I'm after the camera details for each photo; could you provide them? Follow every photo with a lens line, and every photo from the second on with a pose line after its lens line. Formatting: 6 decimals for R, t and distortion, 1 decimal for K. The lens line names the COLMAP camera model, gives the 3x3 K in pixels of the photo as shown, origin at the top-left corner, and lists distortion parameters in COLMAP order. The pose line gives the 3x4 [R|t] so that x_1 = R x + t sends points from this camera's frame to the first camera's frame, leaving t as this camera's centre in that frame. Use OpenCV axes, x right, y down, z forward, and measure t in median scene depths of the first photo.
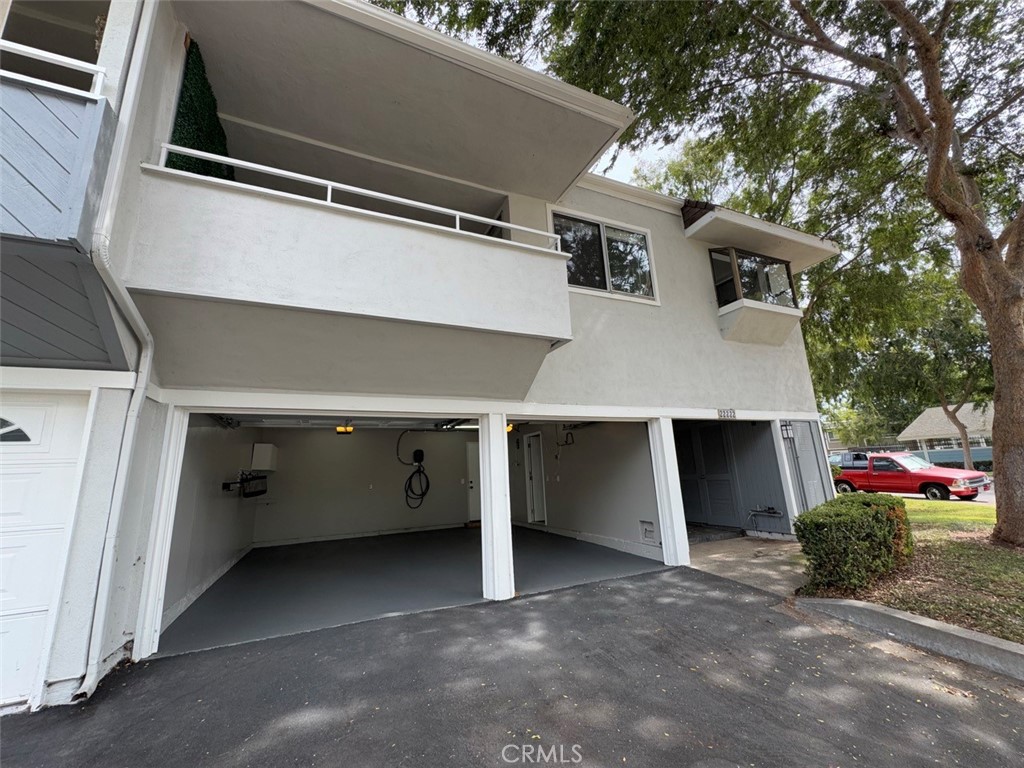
lens RADIAL K [[408.4, 0, 508.7], [0, 408.4, 382.1], [0, 0, 1]] dist [-0.001242, -0.000065]
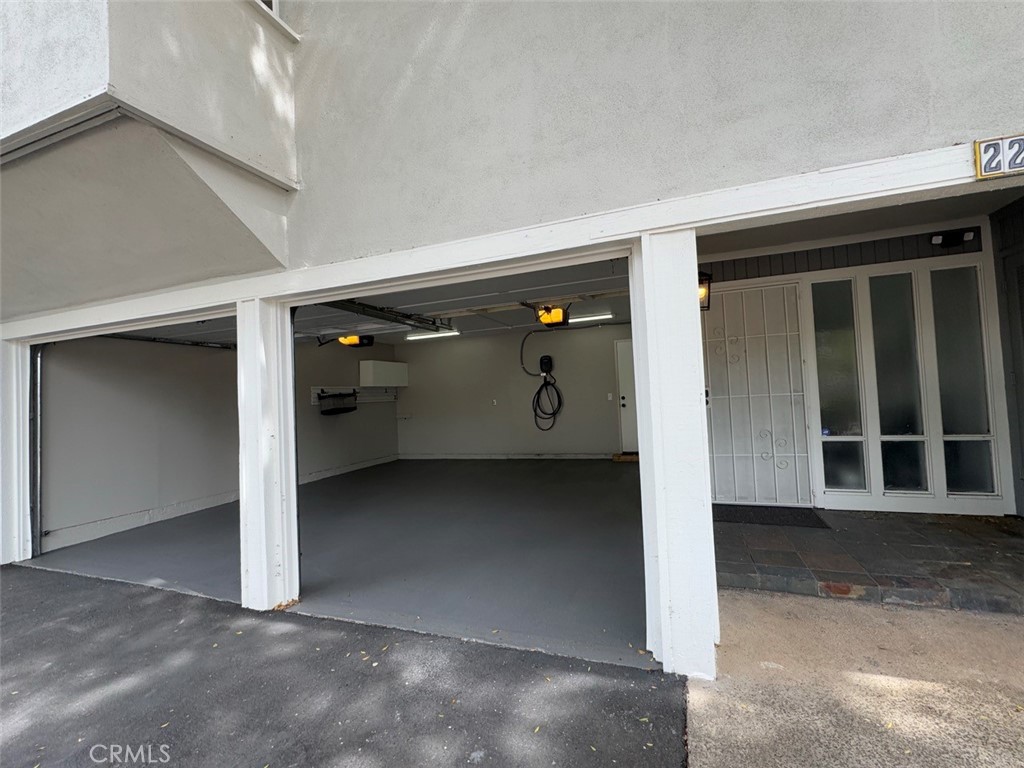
lens RADIAL K [[450.2, 0, 511.7], [0, 450.2, 381.8], [0, 0, 1]] dist [-0.000183, 0.000233]
pose [[0.712394, -0.014797, -0.701624, 0.684572], [0.173947, 0.972302, 0.156112, 0.158624], [0.679881, -0.233258, 0.695236, 0.819585]]
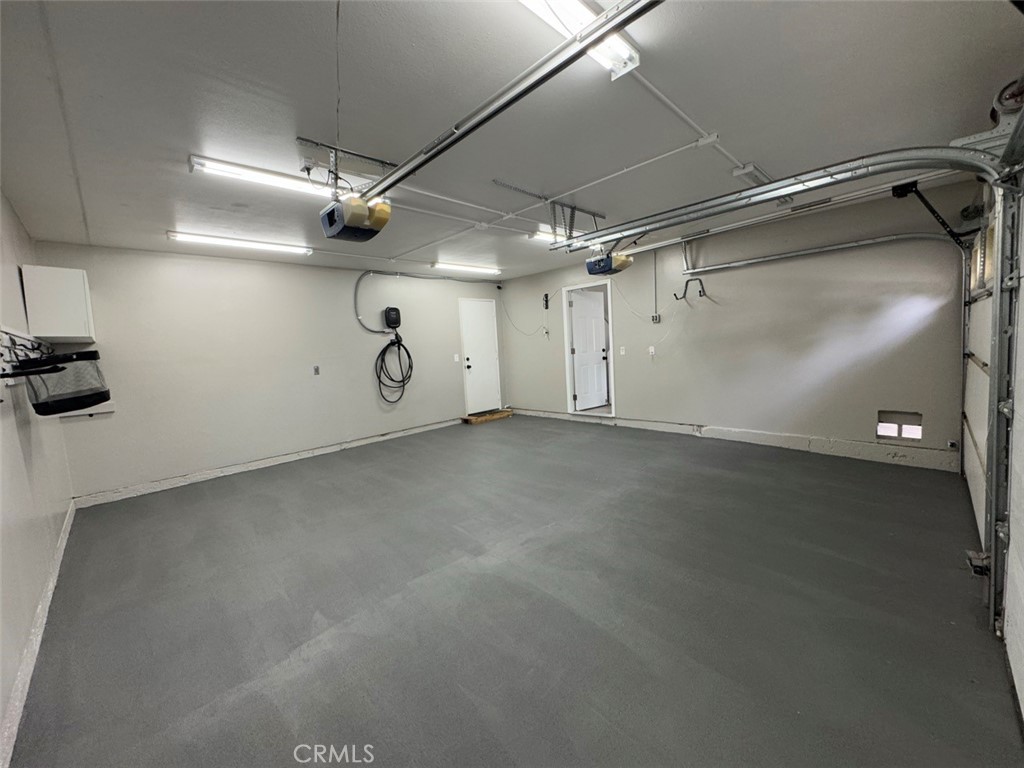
lens RADIAL K [[408.4, 0, 511.7], [0, 408.4, 377.1], [0, 0, 1]] dist [-0.001242, -0.000065]
pose [[0.938084, -0.037475, 0.344374, -0.579563], [-0.061161, 0.960595, 0.271139, 0.201074], [-0.340965, -0.275413, 0.898827, 0.840252]]
